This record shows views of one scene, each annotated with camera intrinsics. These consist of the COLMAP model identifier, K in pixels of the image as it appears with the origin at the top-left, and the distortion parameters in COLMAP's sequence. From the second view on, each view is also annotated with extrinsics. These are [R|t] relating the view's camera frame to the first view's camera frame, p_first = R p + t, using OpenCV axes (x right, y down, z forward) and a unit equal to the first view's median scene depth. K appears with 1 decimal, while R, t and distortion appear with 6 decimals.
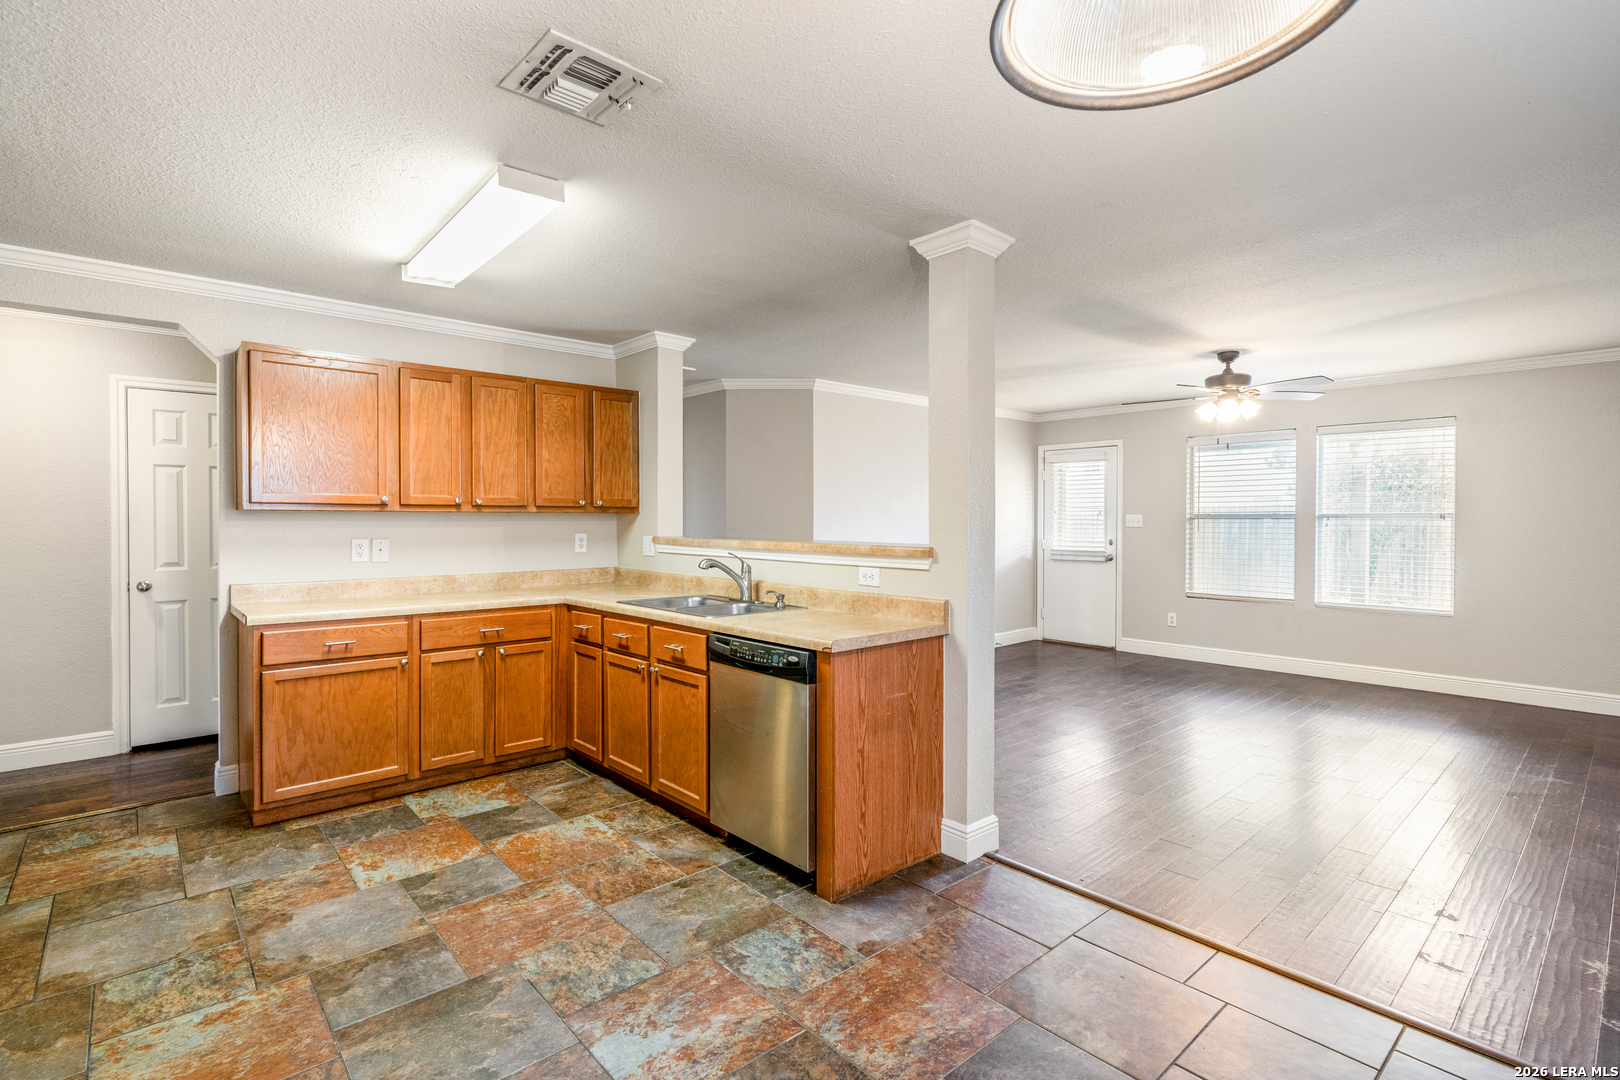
lens RADIAL K [[754.9, 0, 809.4], [0, 754.9, 530.2], [0, 0, 1]] dist [-0.001553, 0.000901]
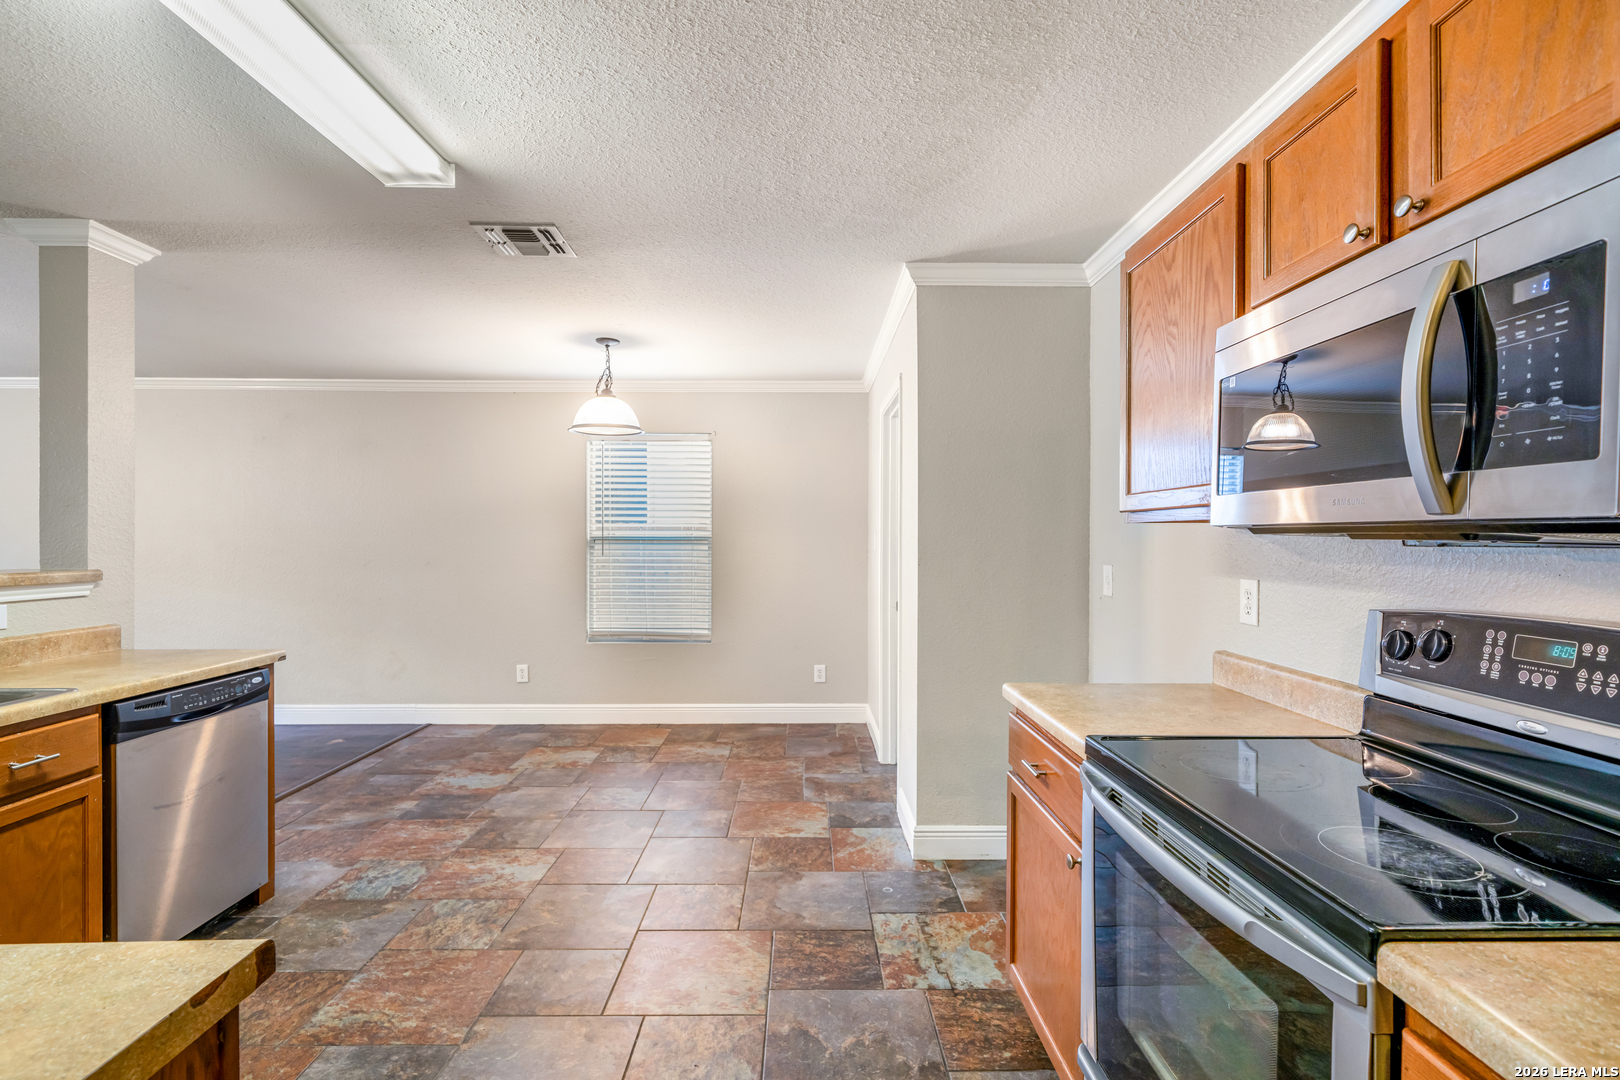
lens RADIAL K [[754.9, 0, 809.4], [0, 754.9, 530.2], [0, 0, 1]] dist [-0.001553, 0.000901]
pose [[-0.746210, 0.002315, 0.665707, -1.231814], [0.003533, 0.999994, 0.000482, -0.025149], [-0.665701, 0.002712, -0.746213, 1.262140]]
